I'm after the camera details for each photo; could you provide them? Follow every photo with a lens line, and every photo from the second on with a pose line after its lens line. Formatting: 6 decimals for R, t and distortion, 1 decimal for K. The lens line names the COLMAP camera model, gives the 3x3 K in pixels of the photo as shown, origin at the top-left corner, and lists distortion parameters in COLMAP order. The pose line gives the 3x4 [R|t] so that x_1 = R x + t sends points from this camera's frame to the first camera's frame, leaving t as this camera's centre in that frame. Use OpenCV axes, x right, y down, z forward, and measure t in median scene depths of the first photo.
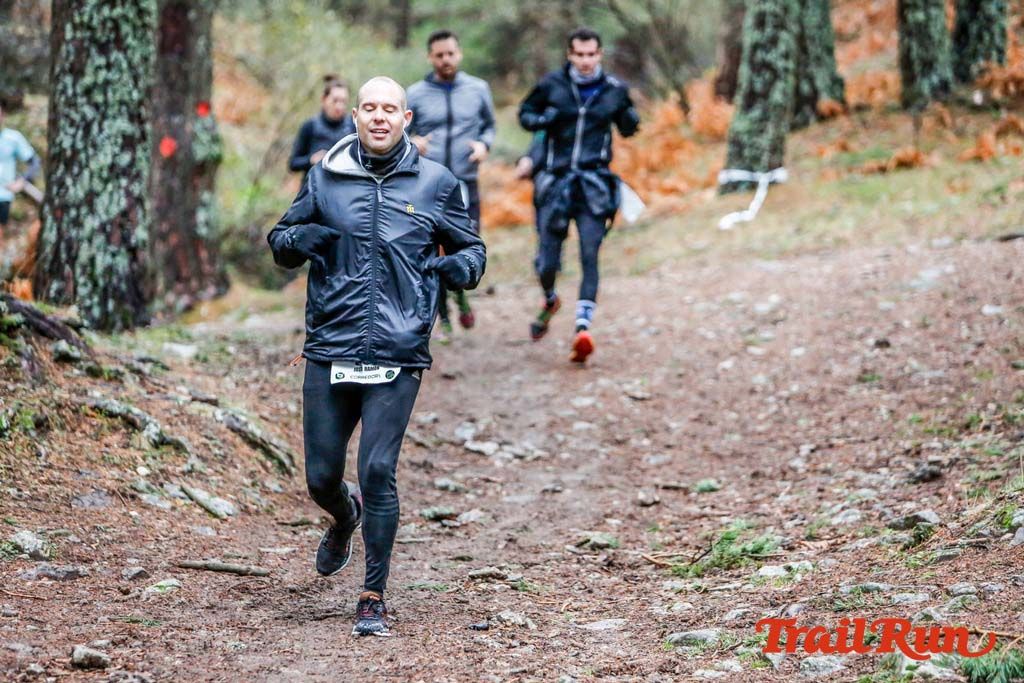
lens RADIAL K [[3738.7, 0, 512.0], [0, 3738.7, 341.5], [0, 0, 1]] dist [0.213366, 1.958783]
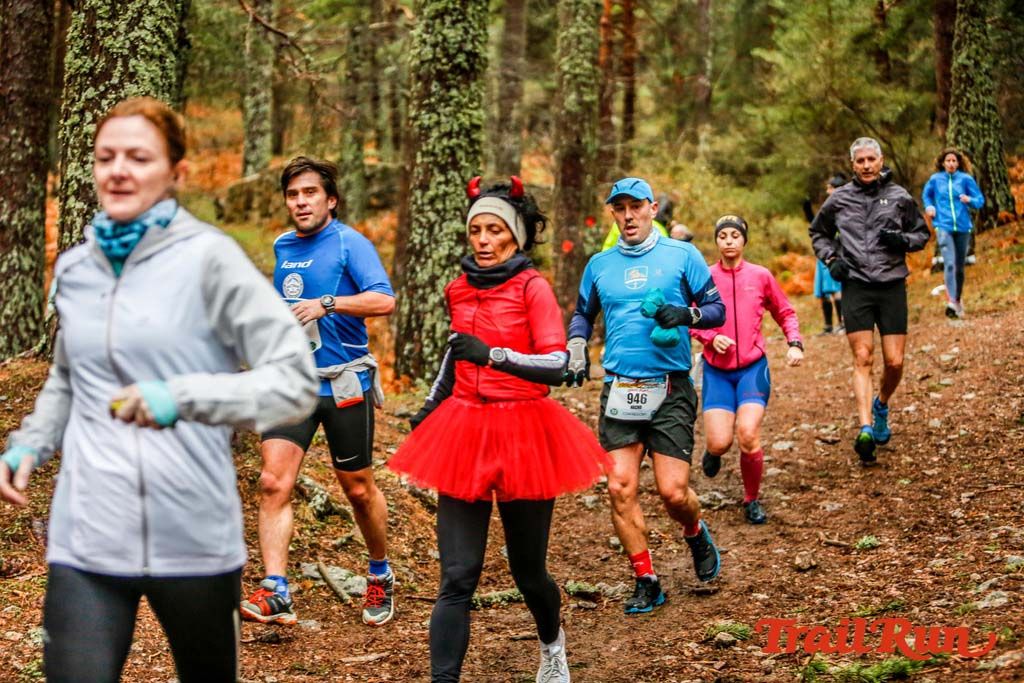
lens RADIAL K [[1909.8, 0, 512.0], [0, 1909.8, 341.5], [0, 0, 1]] dist [-0.212518, -0.200546]
pose [[0.984097, -0.009961, -0.177352, 0.035513], [0.008834, 0.999935, -0.007145, -0.011388], [0.177412, 0.005465, 0.984122, 0.334844]]
